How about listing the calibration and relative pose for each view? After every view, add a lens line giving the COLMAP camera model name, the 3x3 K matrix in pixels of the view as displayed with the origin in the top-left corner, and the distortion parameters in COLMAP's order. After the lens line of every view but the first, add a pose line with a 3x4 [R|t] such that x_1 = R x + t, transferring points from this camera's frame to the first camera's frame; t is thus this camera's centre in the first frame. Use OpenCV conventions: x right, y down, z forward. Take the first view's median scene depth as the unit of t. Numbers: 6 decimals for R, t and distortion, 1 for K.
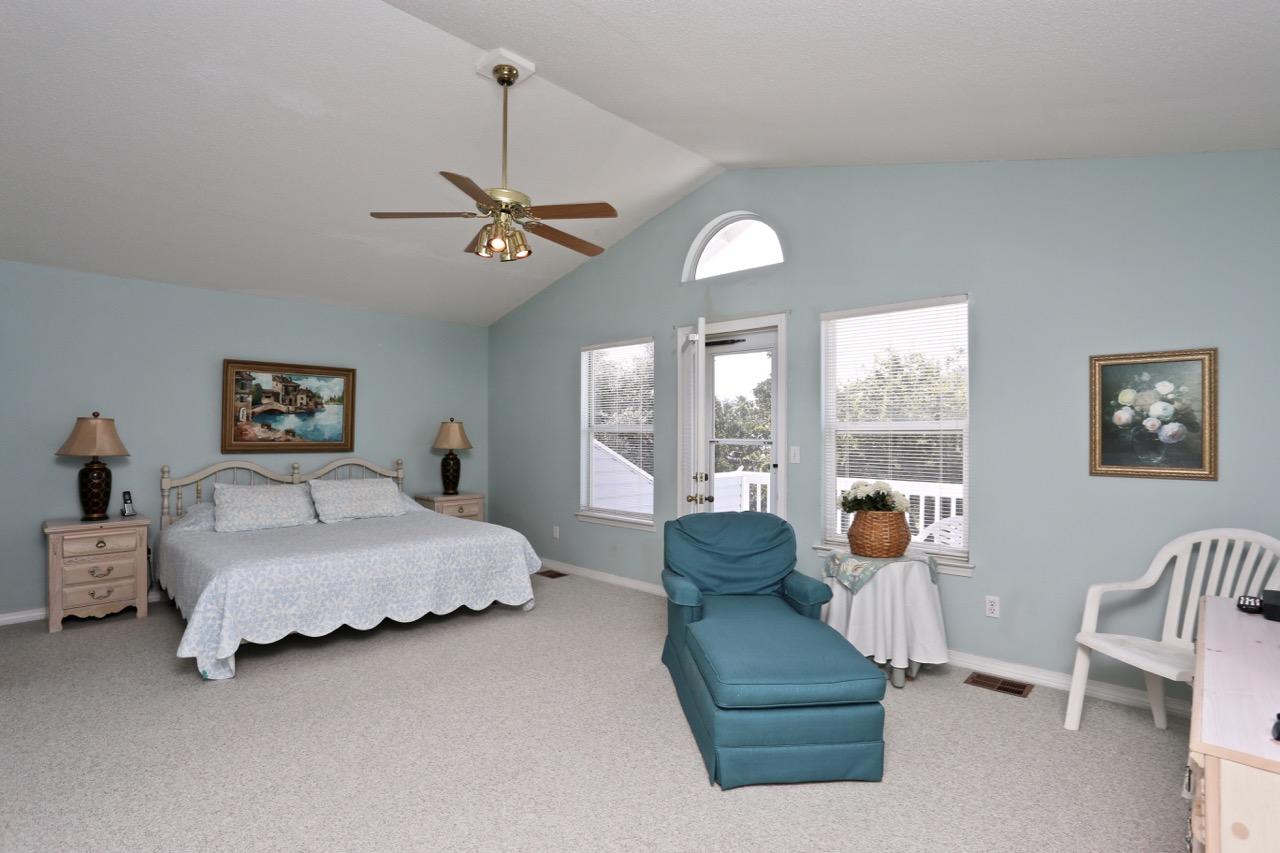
lens RADIAL K [[622.6, 0, 632.4], [0, 622.6, 428.7], [0, 0, 1]] dist [-0.071631, 0.030008]
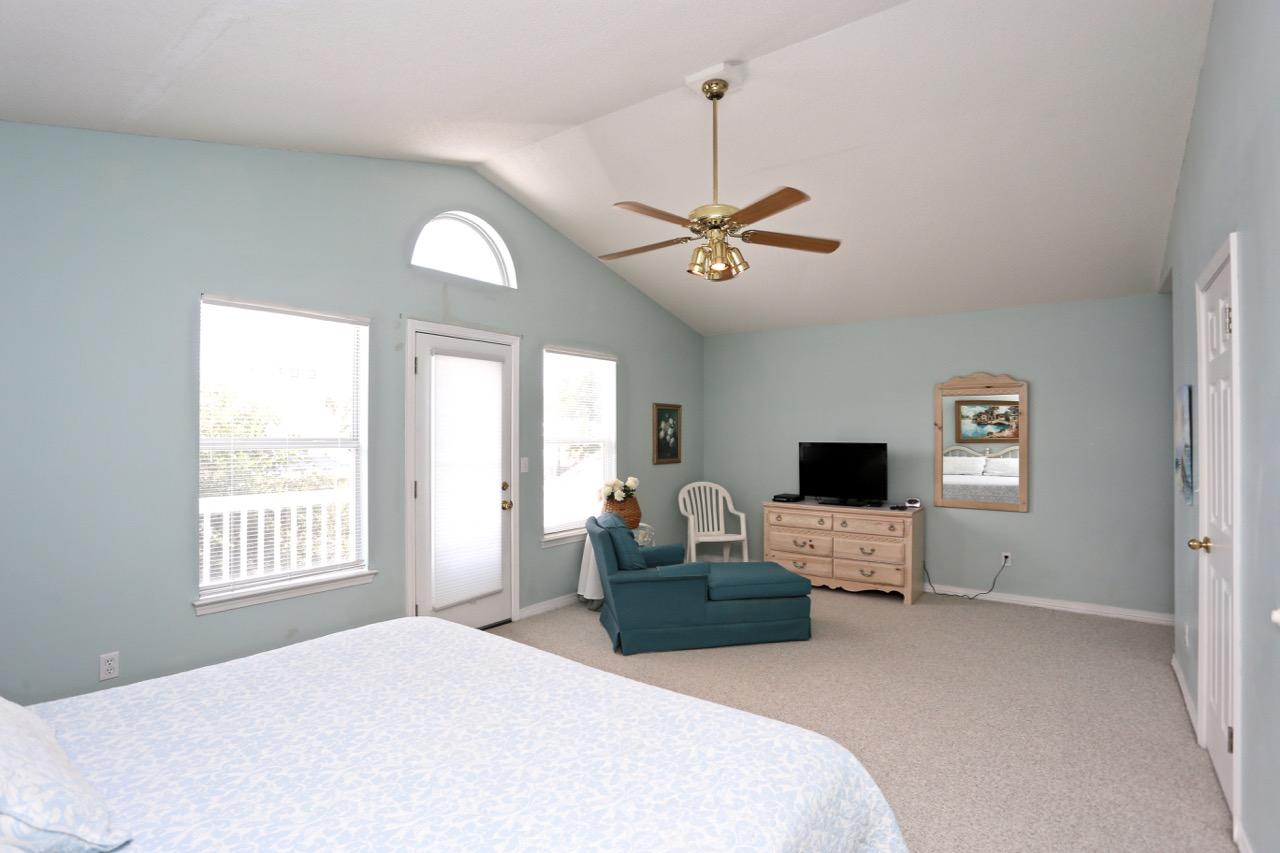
lens RADIAL K [[622.6, 0, 632.4], [0, 622.6, 428.7], [0, 0, 1]] dist [-0.071631, 0.030008]
pose [[-0.117364, 0.013504, 0.992997, -1.269550], [-0.000246, 0.999907, -0.013627, -0.010895], [-0.993089, -0.001843, -0.117350, 1.345038]]
